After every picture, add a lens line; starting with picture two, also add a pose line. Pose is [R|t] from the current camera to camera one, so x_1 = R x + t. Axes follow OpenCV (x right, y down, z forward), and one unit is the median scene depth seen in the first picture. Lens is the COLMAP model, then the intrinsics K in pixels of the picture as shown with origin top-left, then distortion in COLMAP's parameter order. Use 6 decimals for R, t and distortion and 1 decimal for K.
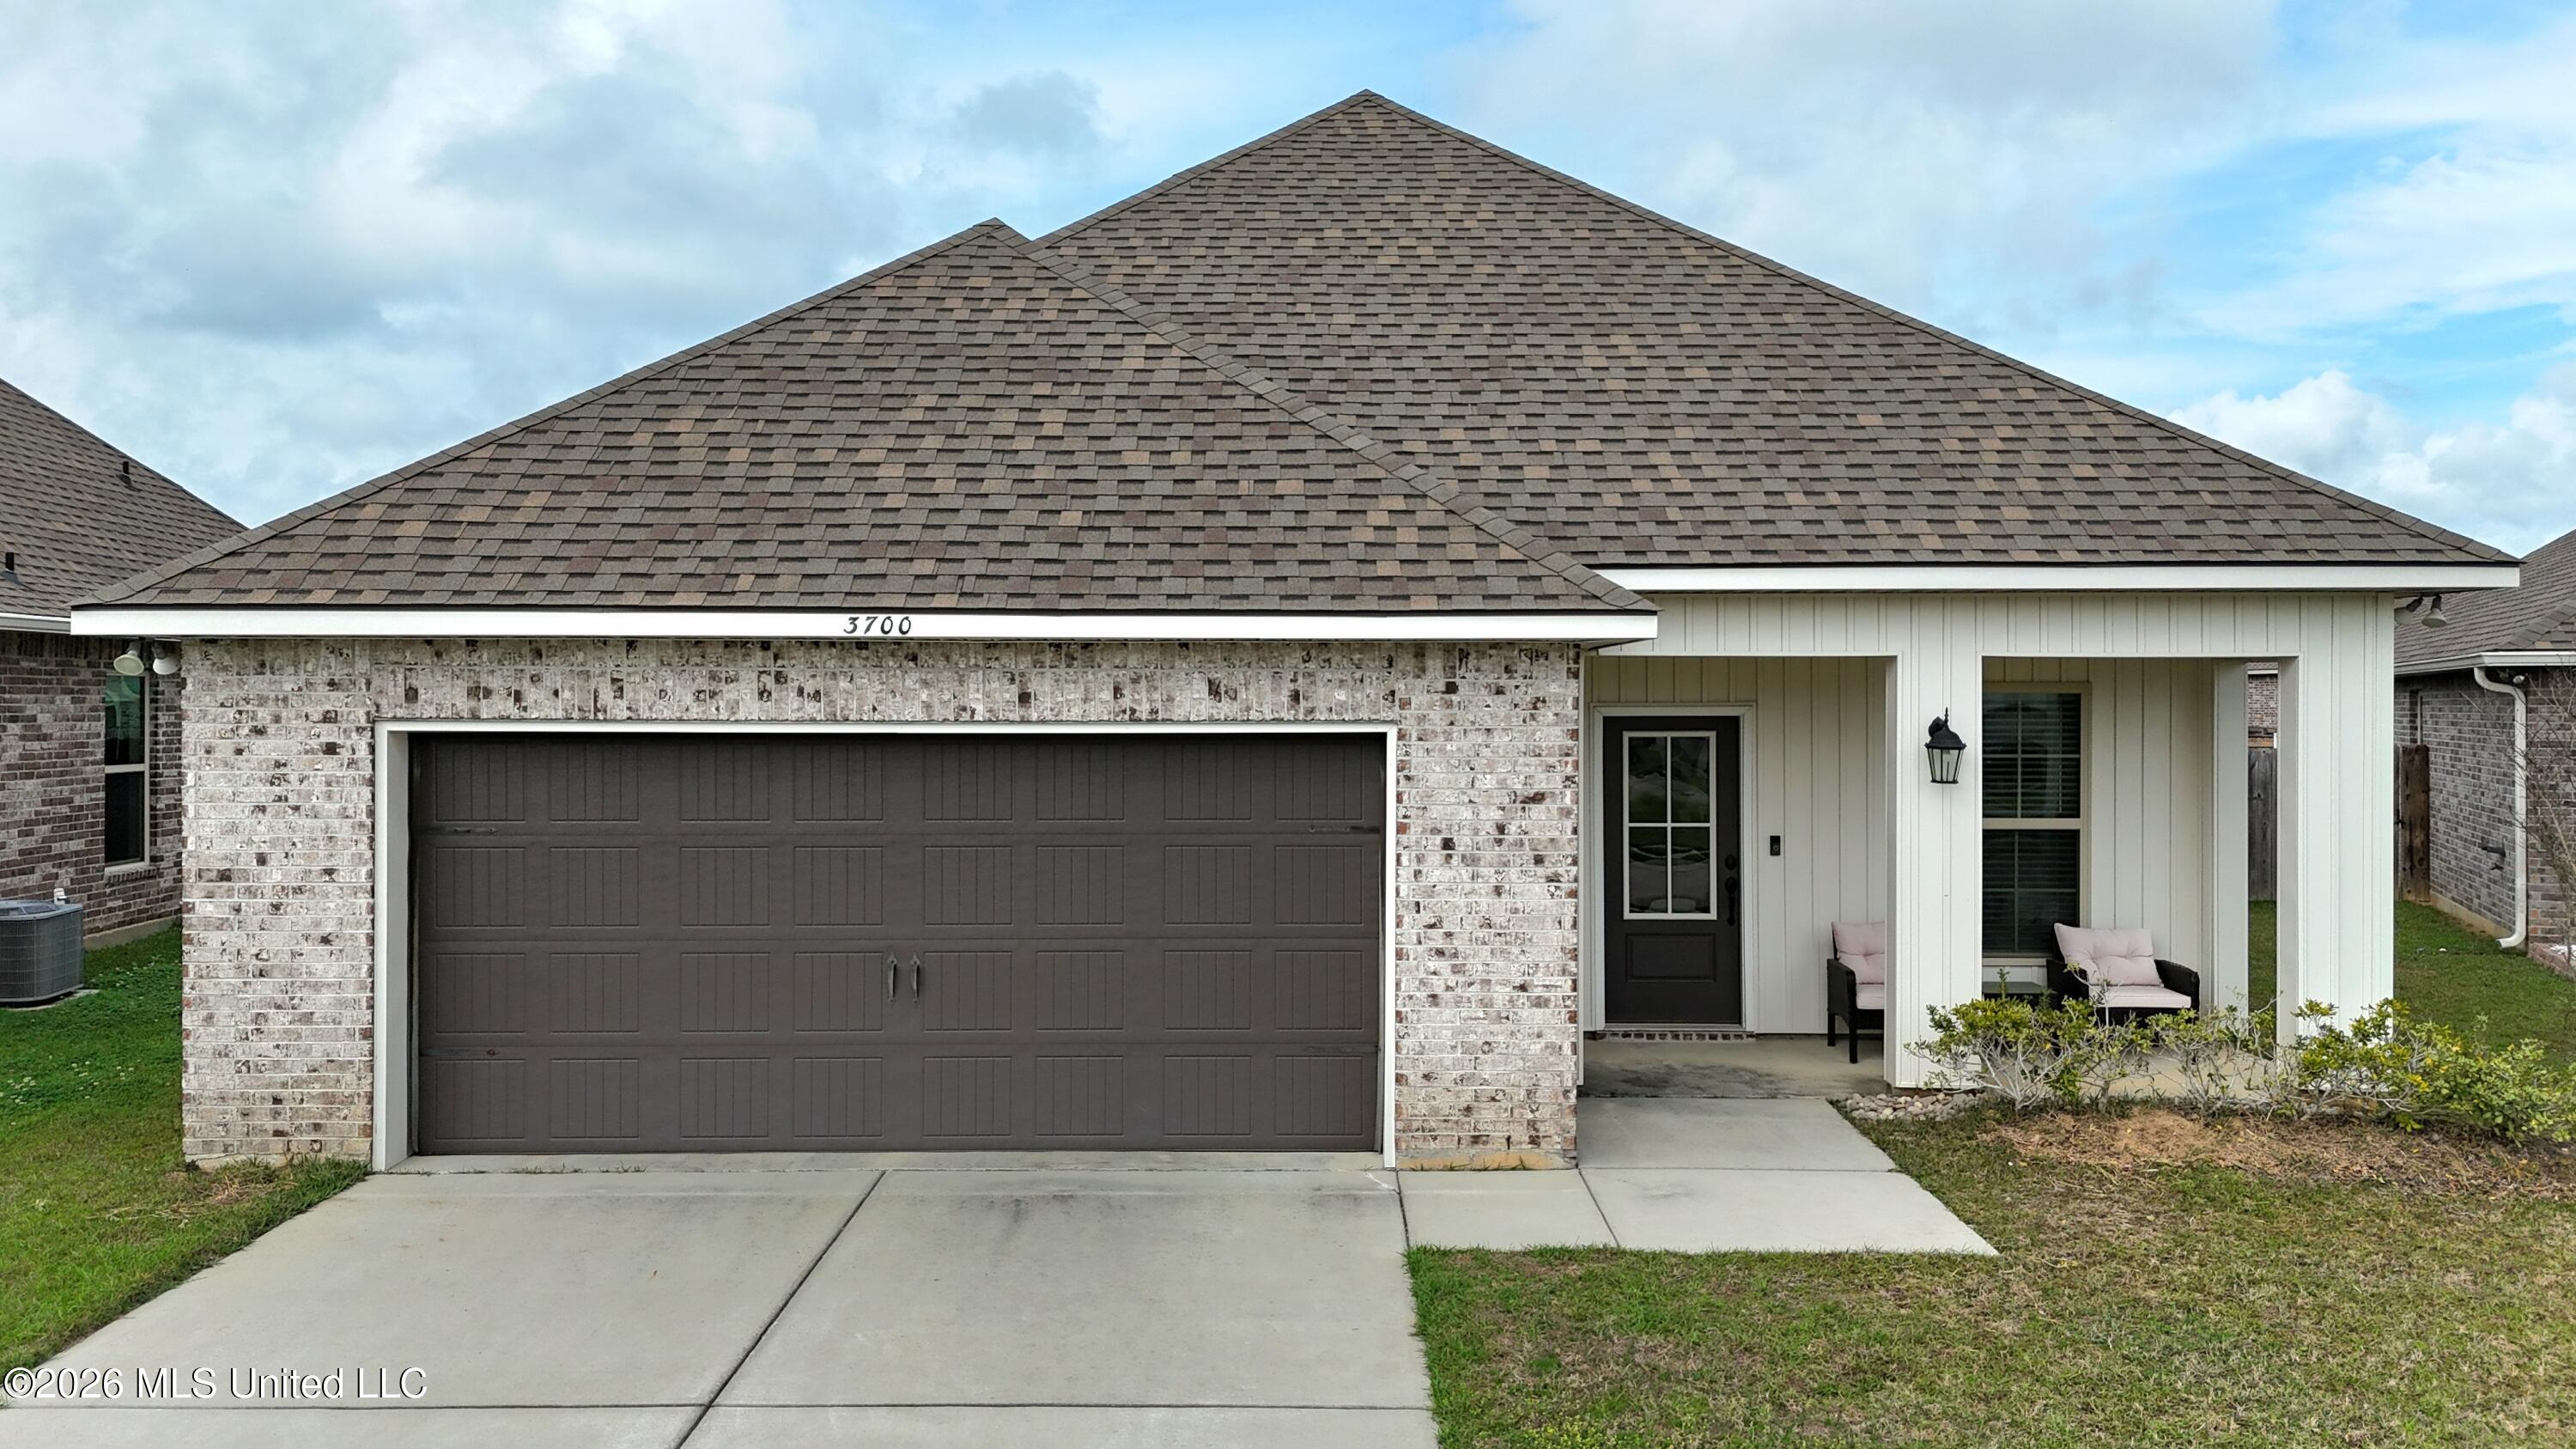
lens RADIAL K [[1898.4, 0, 1288.0], [0, 1898.4, 724.5], [0, 0, 1]] dist [0.077260, -0.102721]
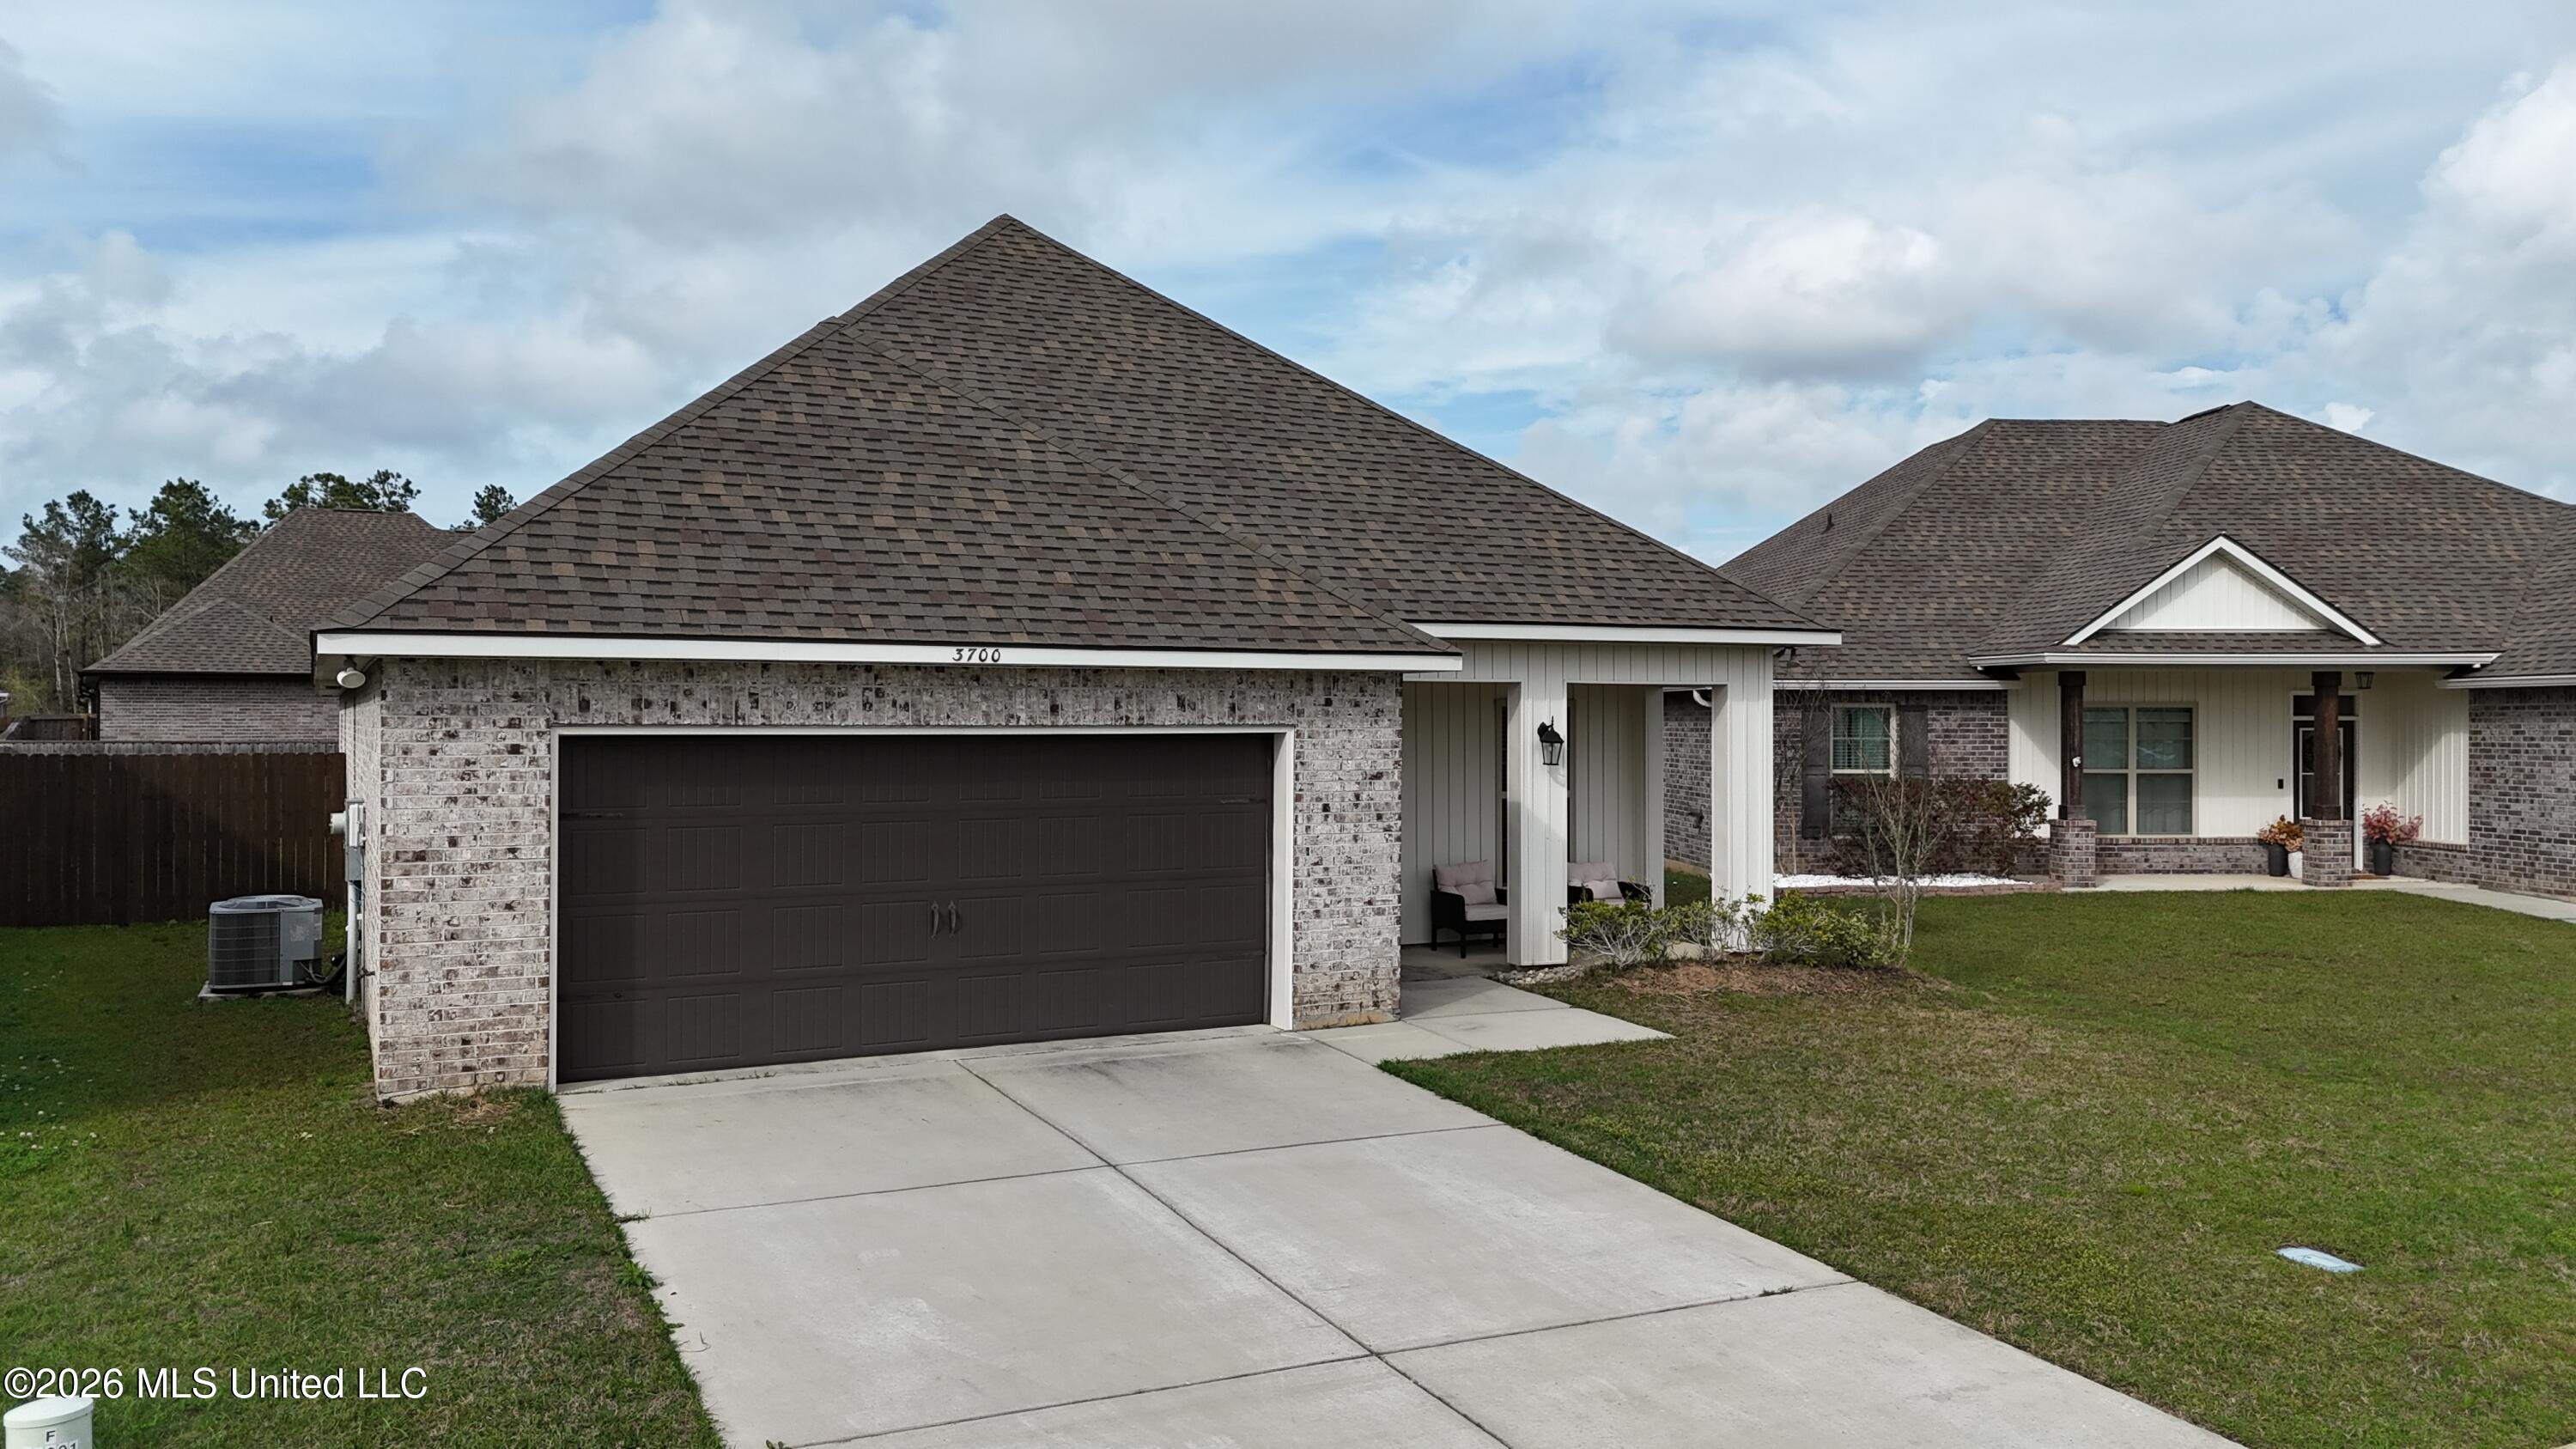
lens RADIAL K [[1898.4, 0, 1288.0], [0, 1898.4, 724.5], [0, 0, 1]] dist [0.077260, -0.102721]
pose [[0.892933, -0.002035, 0.450184, -0.607443], [0.004825, 0.999976, -0.005050, 0.005301], [-0.450163, 0.006681, 0.892921, -0.307229]]
